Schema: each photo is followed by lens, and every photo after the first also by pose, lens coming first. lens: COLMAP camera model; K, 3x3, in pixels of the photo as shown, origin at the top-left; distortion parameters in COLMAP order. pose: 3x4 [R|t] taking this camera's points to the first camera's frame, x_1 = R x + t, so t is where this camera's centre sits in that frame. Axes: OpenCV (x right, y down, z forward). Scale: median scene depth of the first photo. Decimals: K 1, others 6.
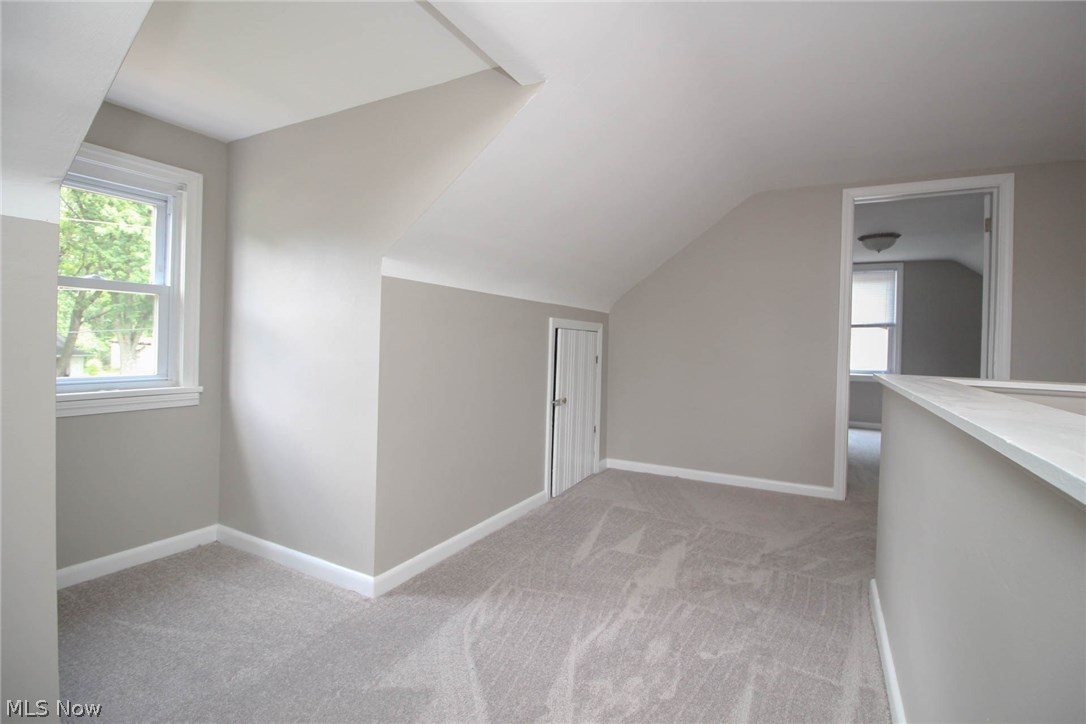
lens RADIAL K [[513.9, 0, 551.4], [0, 513.9, 345.6], [0, 0, 1]] dist [0.000986, -0.012663]
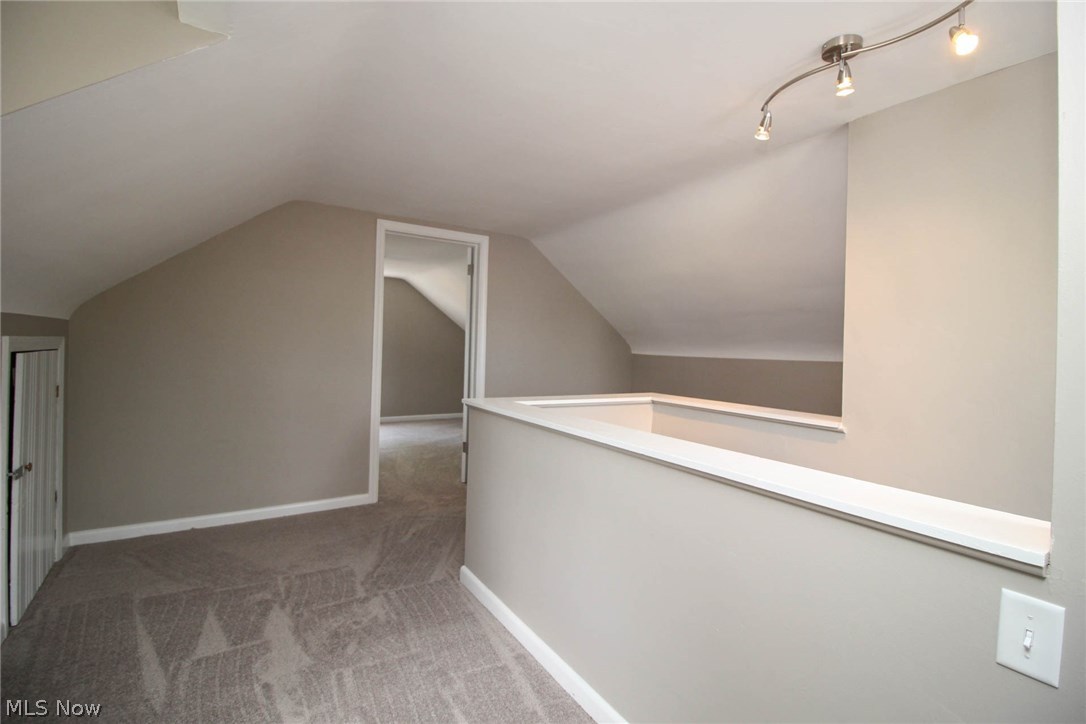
lens RADIAL K [[513.9, 0, 551.4], [0, 513.9, 345.6], [0, 0, 1]] dist [0.000986, -0.012663]
pose [[0.471880, -0.014239, 0.881548, -0.280662], [-0.013583, 0.999634, 0.023417, -0.083849], [-0.881558, -0.023024, 0.471514, 0.194919]]
